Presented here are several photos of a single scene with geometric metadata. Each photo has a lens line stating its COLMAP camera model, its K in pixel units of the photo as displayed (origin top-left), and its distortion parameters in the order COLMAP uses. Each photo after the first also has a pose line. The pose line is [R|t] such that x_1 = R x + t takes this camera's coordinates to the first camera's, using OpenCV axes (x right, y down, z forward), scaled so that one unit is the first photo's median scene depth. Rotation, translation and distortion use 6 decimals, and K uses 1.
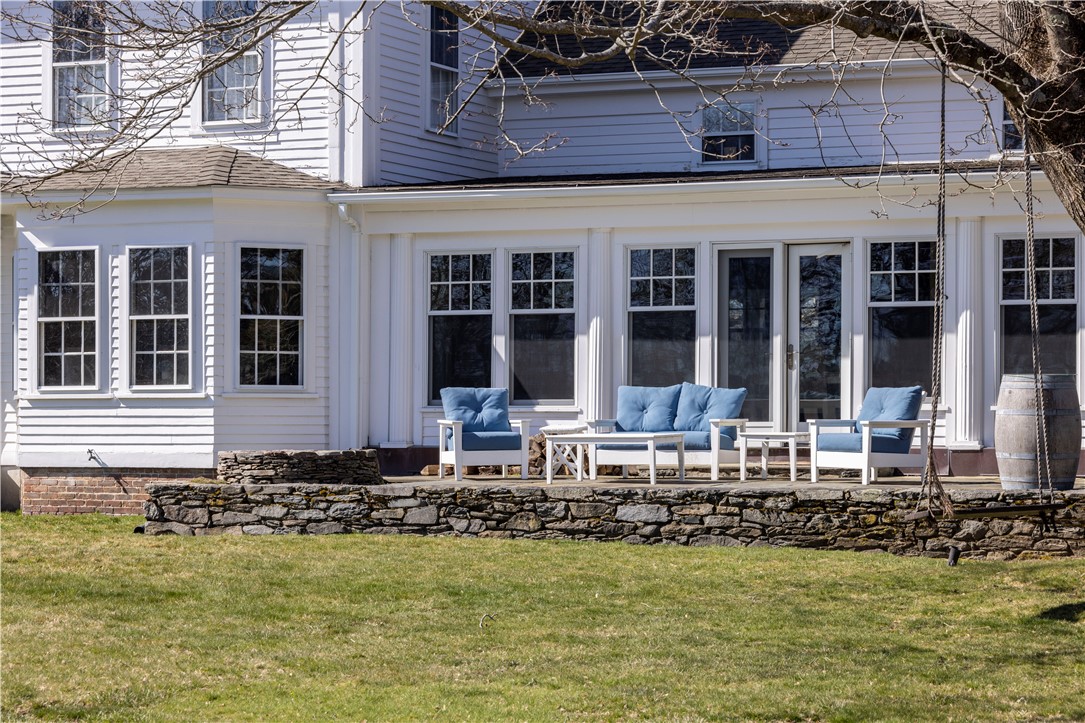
lens RADIAL K [[2856.0, 0, 542.7], [0, 2856.0, 361.5], [0, 0, 1]] dist [0.017789, 0.000000]
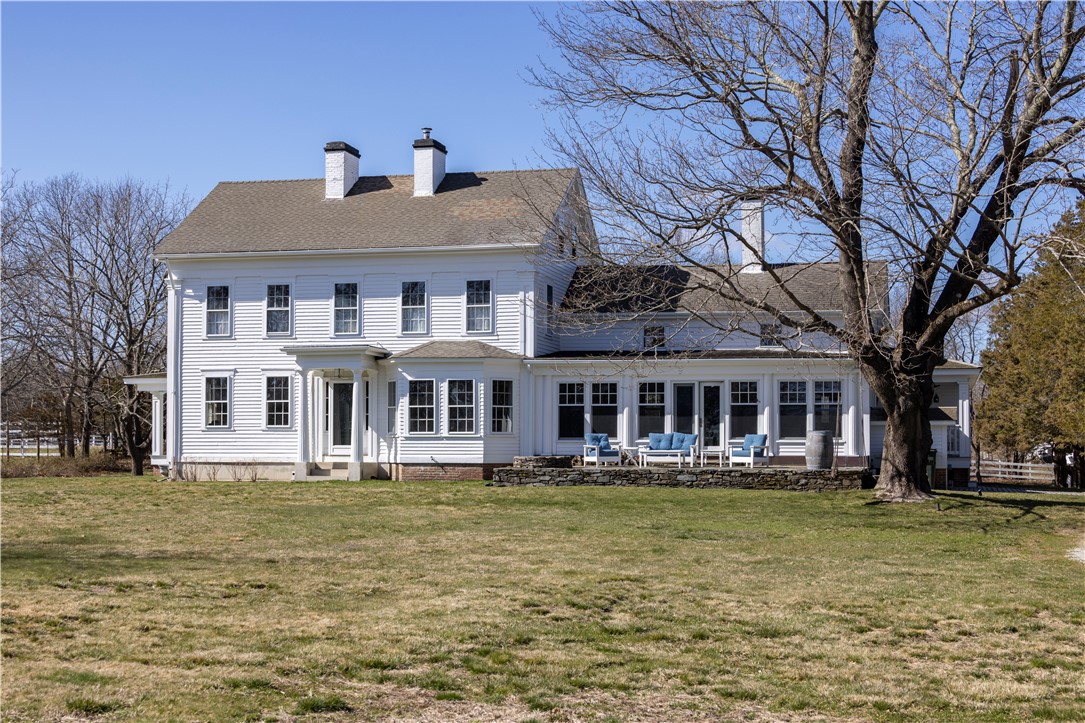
lens RADIAL K [[1623.3, 0, 542.2], [0, 1623.3, 363.0], [0, 0, 1]] dist [0.036280, 0.000000]
pose [[0.981610, 0.010529, 0.190608, -0.353279], [-0.005329, 0.999600, -0.027773, -0.014299], [-0.190824, 0.026246, 0.981273, -0.500130]]
